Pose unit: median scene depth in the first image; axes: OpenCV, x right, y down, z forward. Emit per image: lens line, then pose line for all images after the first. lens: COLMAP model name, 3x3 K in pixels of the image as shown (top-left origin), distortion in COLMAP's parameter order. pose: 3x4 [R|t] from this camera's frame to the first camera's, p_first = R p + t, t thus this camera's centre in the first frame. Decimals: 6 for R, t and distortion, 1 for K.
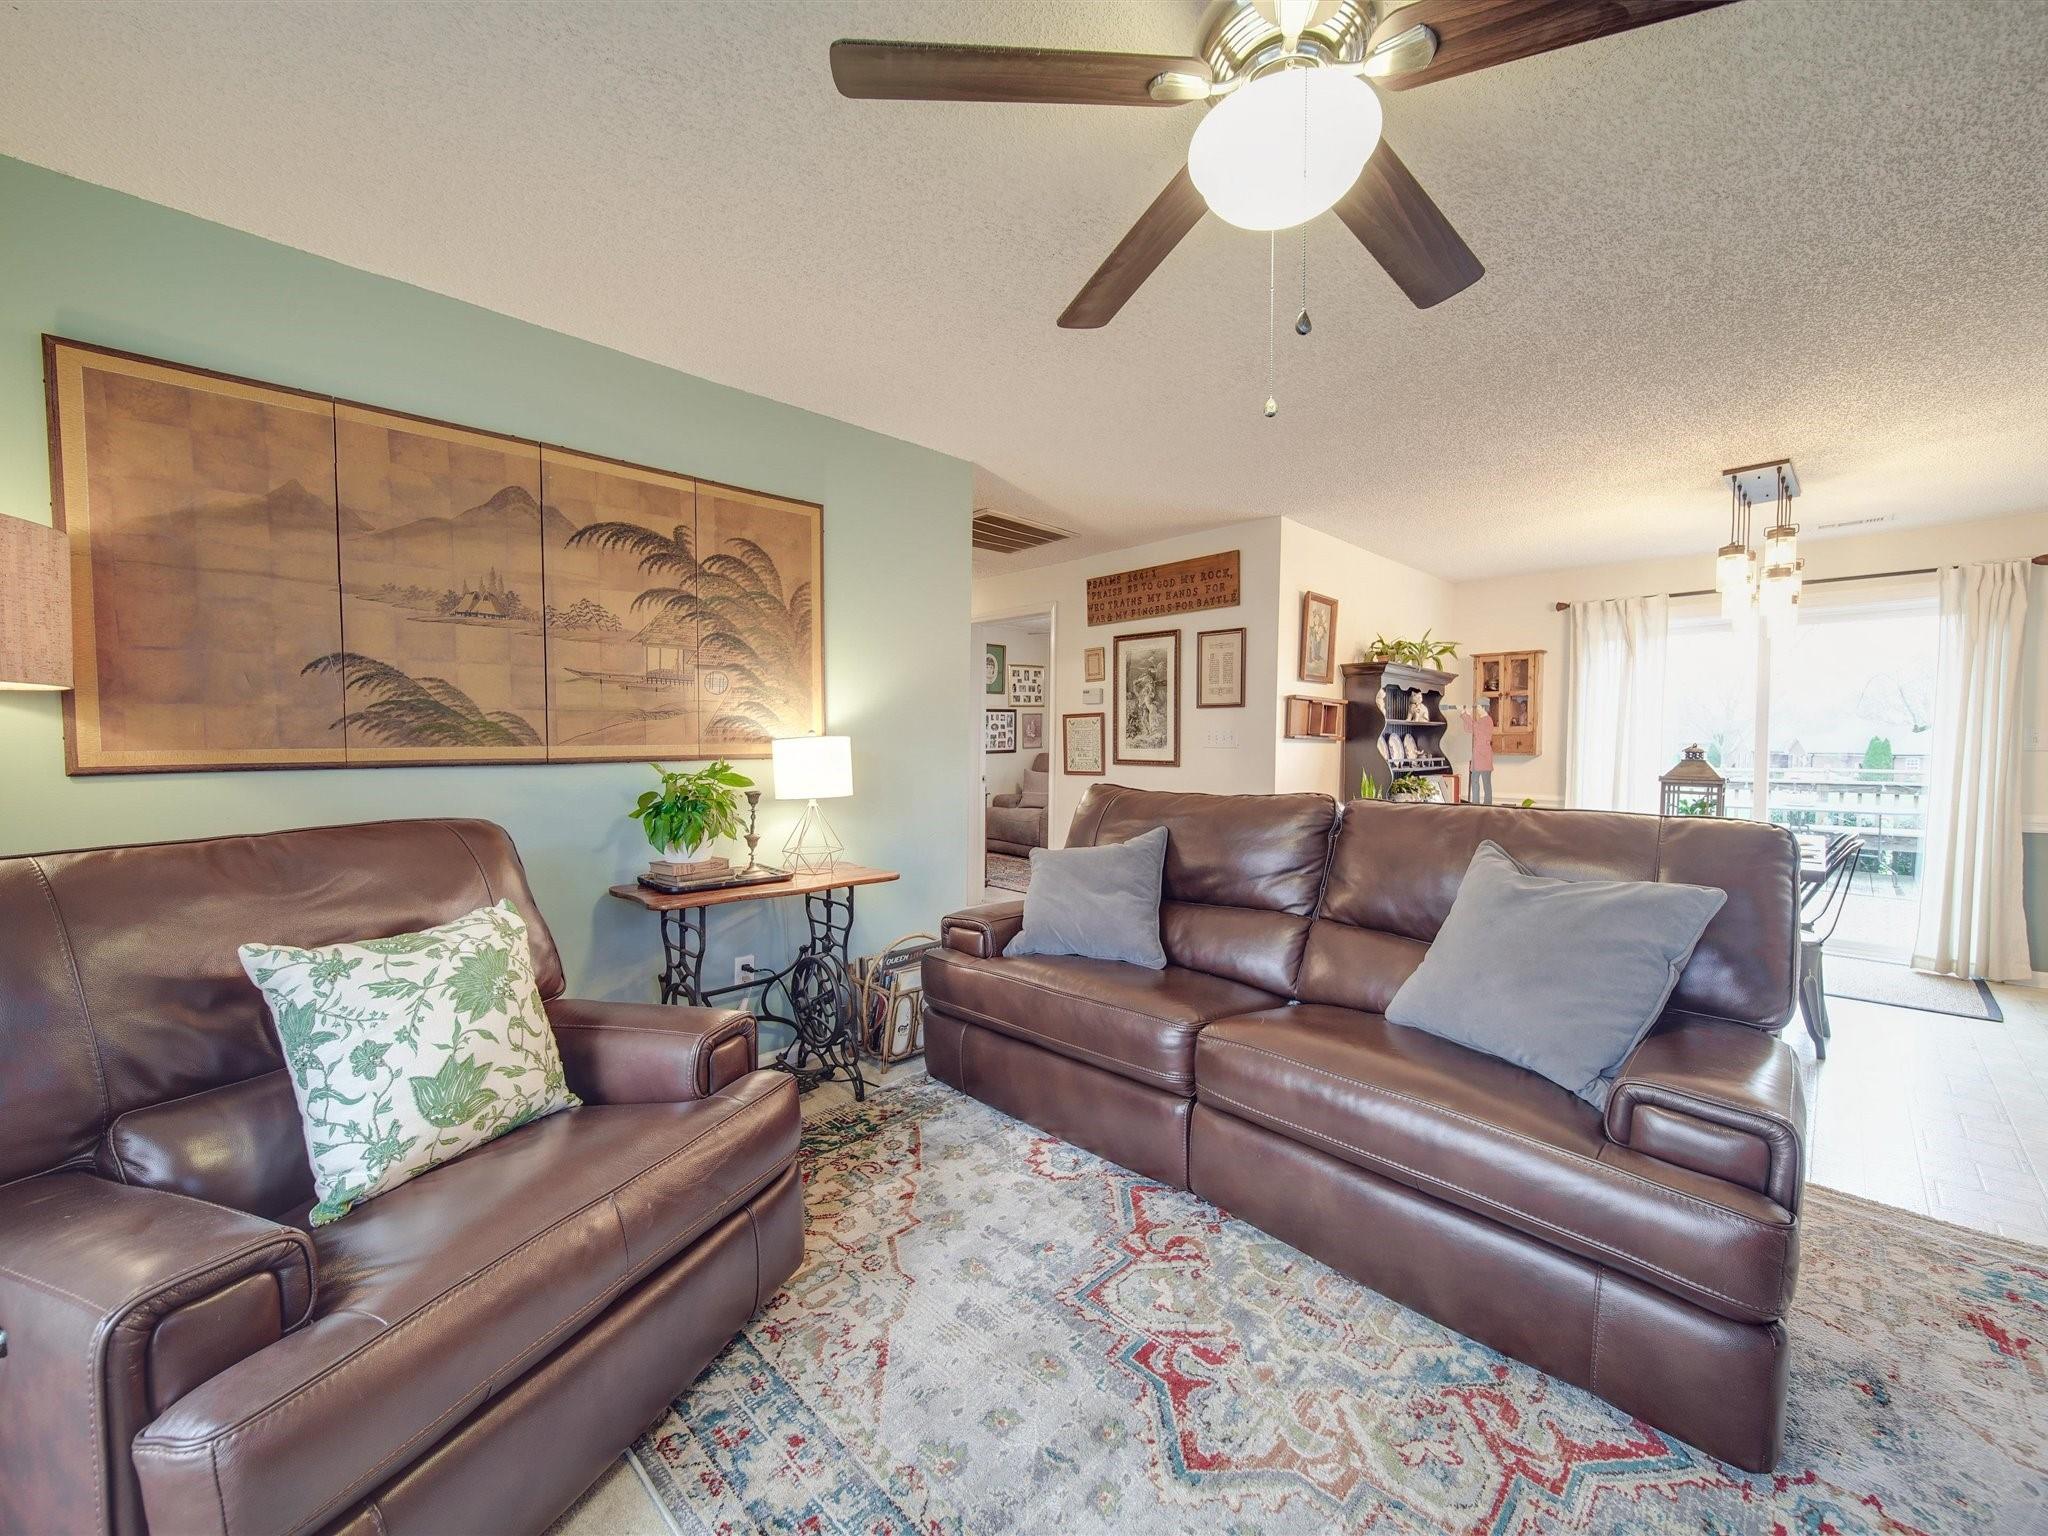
lens RADIAL K [[805.2, 0, 1028.2], [0, 805.2, 767.6], [0, 0, 1]] dist [-0.000226, -0.001413]
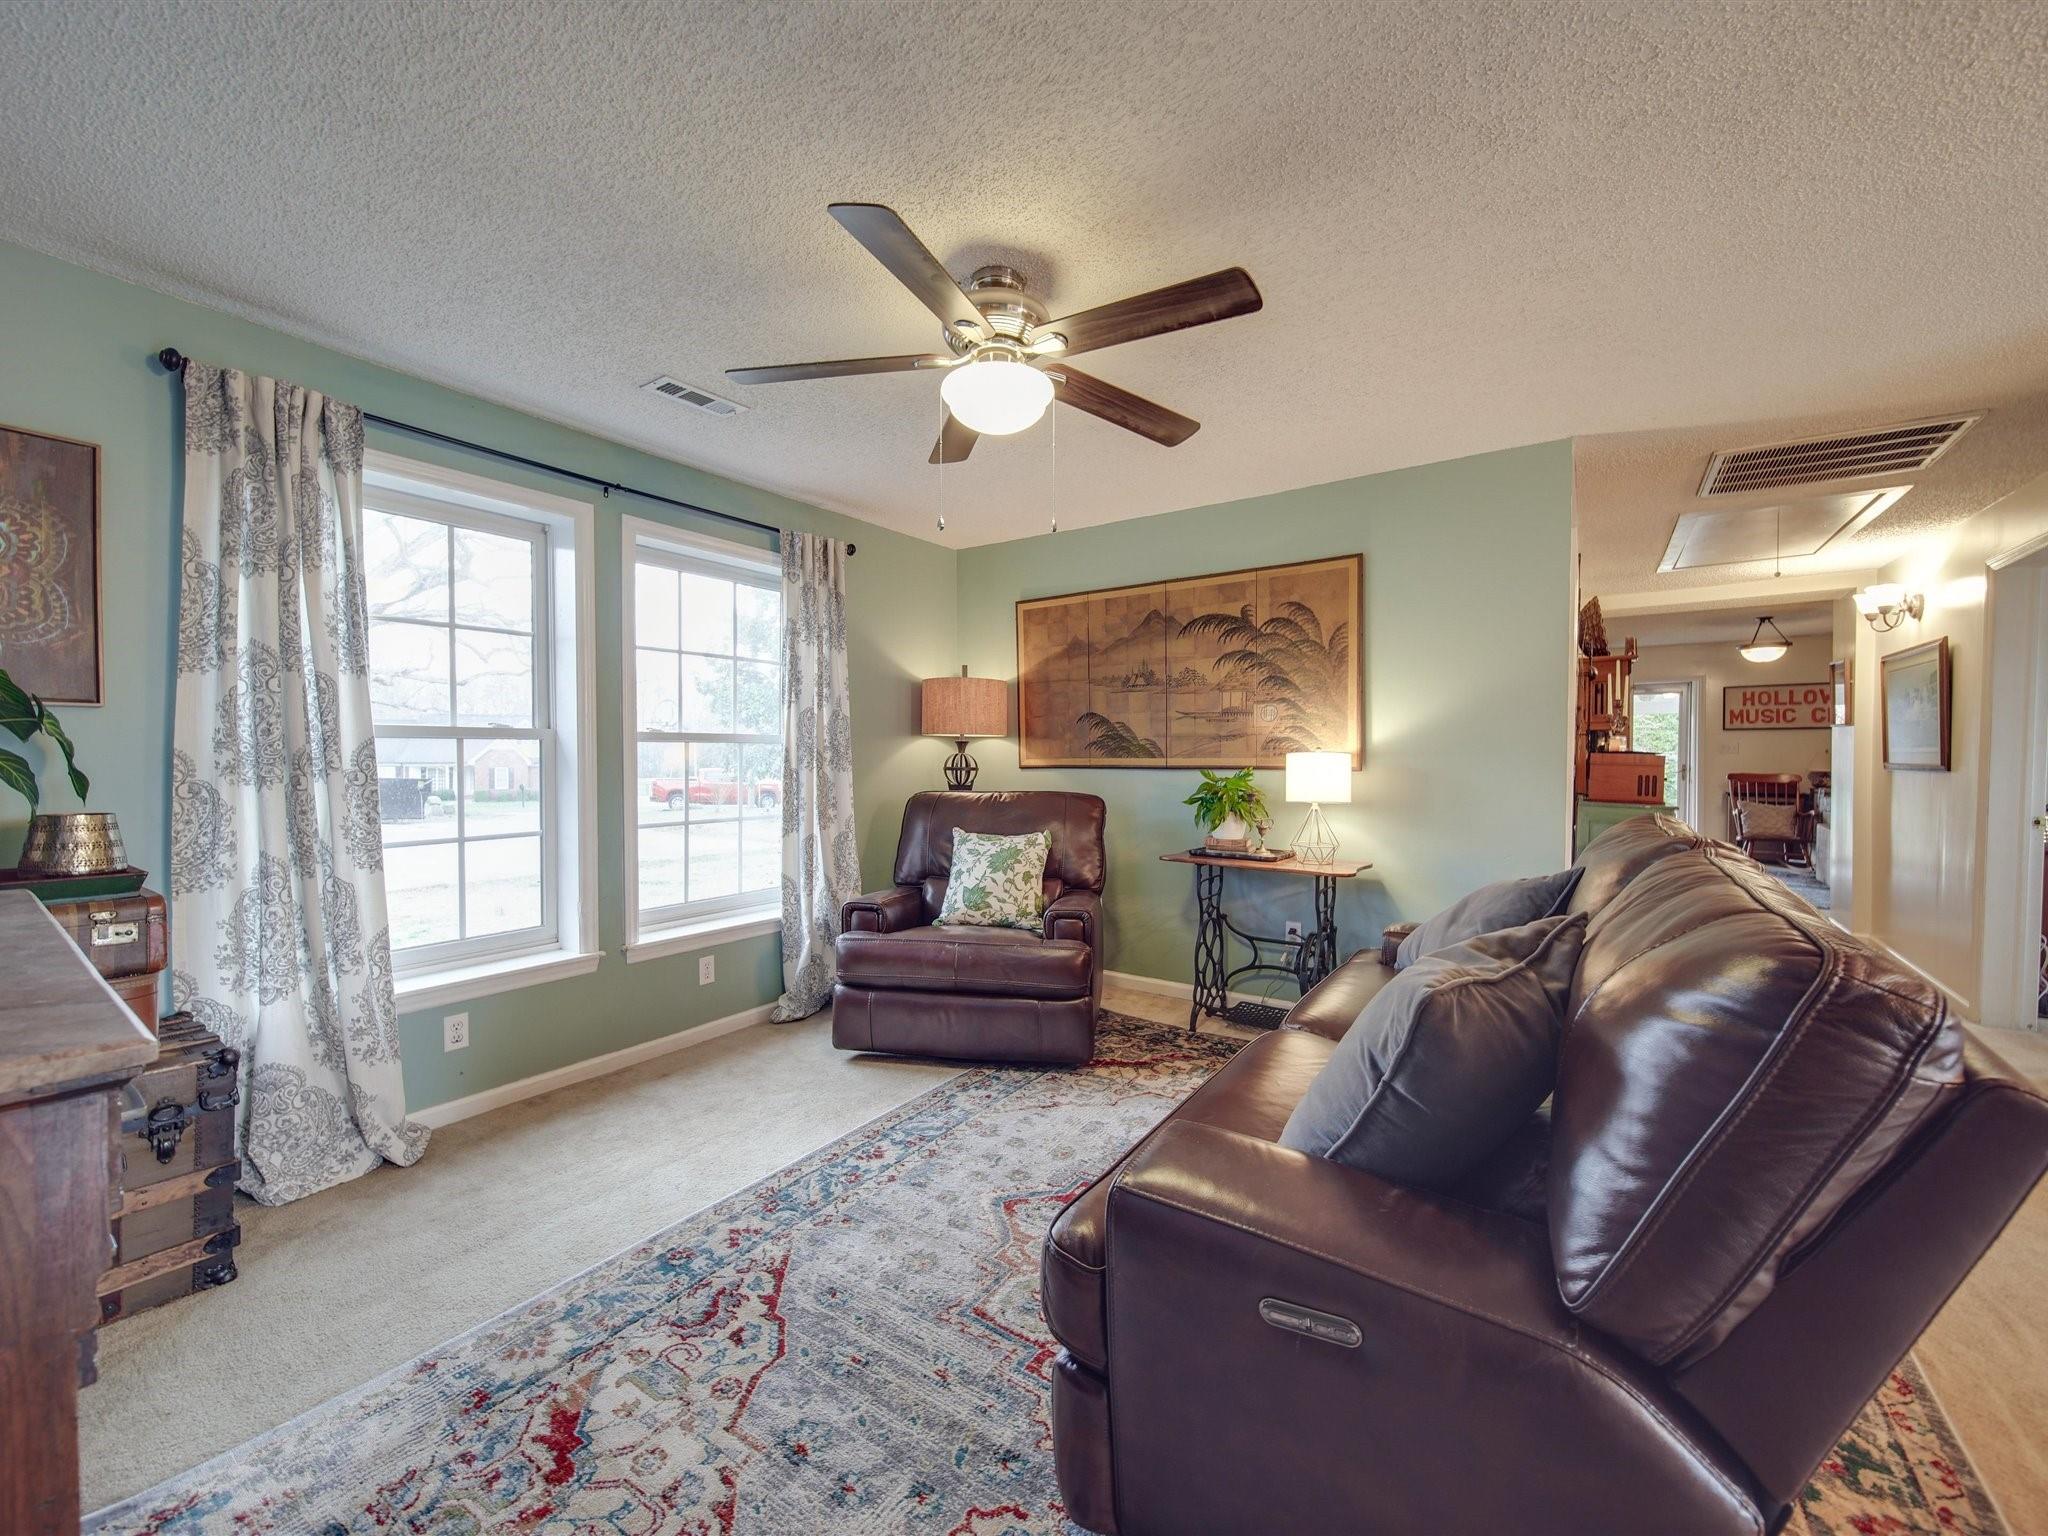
lens RADIAL K [[805.2, 0, 1028.2], [0, 805.2, 767.6], [0, 0, 1]] dist [-0.000226, -0.001413]
pose [[0.182634, 0.015215, -0.983063, 0.936637], [-0.035894, 0.999317, 0.008798, -0.011027], [0.982526, 0.033679, 0.183055, 0.377824]]
